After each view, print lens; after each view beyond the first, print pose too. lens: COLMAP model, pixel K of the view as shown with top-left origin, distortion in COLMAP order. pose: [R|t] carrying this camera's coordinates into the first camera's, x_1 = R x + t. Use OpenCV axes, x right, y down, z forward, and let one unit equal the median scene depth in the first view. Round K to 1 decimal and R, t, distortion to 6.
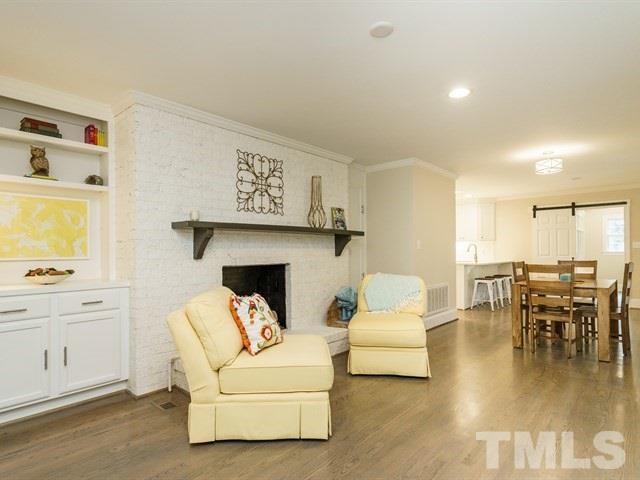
lens RADIAL K [[358.6, 0, 320.0], [0, 358.6, 240.0], [0, 0, 1]] dist [0.006211, 0.000222]
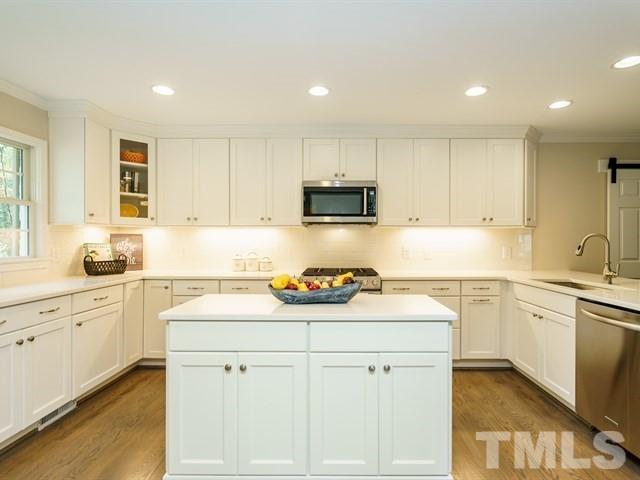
lens RADIAL K [[328.3, 0, 335.0], [0, 328.3, 240.4], [0, 0, 1]] dist [0.004192, 0.000564]
pose [[0.746212, 0.002310, 0.665704, 0.017410], [-0.024926, 0.999390, 0.024473, 0.018361], [-0.665241, -0.034855, 0.745815, 1.135715]]
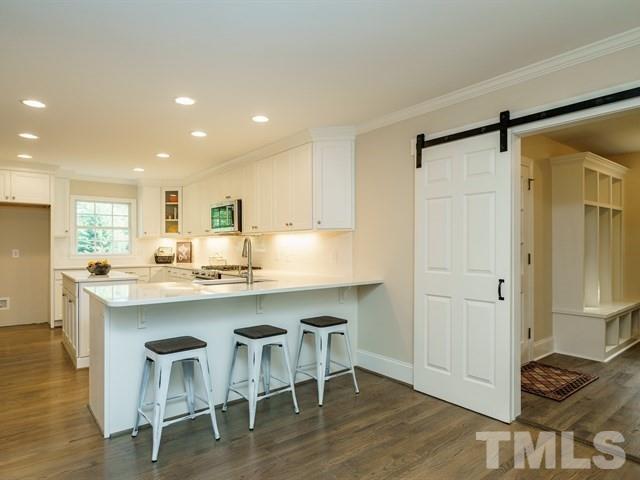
lens RADIAL K [[388.5, 0, 322.7], [0, 388.5, 245.9], [0, 0, 1]] dist [-0.004498, 0.001652]
pose [[0.987545, -0.000123, -0.157338, 0.697281], [0.005198, 0.999479, 0.031843, 0.007730], [0.157252, -0.032265, 0.987031, 0.723918]]
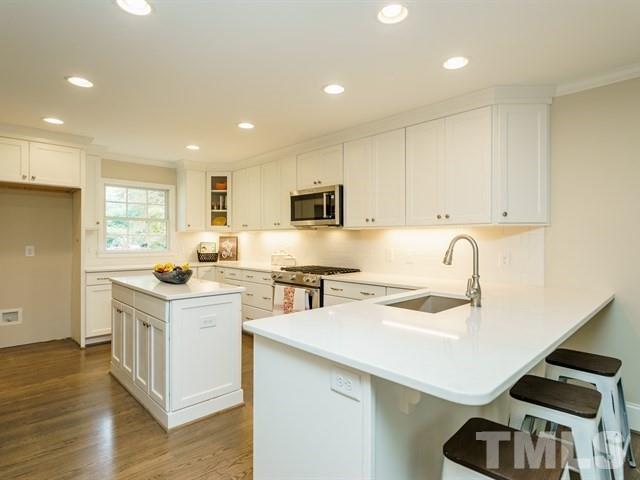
lens RADIAL K [[358.6, 0, 320.0], [0, 358.6, 240.0], [0, 0, 1]] dist [0.006211, 0.000222]
pose [[0.997473, 0.005565, -0.070824, 0.414738], [-0.003014, 0.999345, 0.036074, 0.005742], [0.070979, -0.035769, 0.996836, 0.894220]]
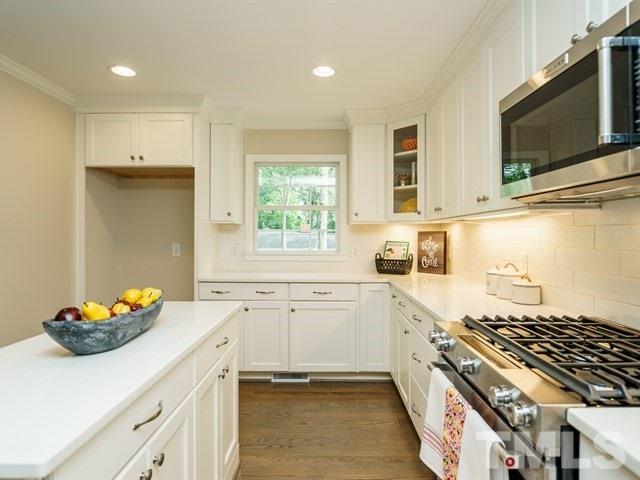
lens RADIAL K [[361.6, 0, 327.7], [0, 361.6, 235.7], [0, 0, 1]] dist [-0.000984, -0.000098]
pose [[0.669323, 0.006210, -0.742946, 0.412662], [0.019717, 0.999464, 0.026117, 0.018993], [0.742710, -0.032129, 0.668842, 1.307390]]
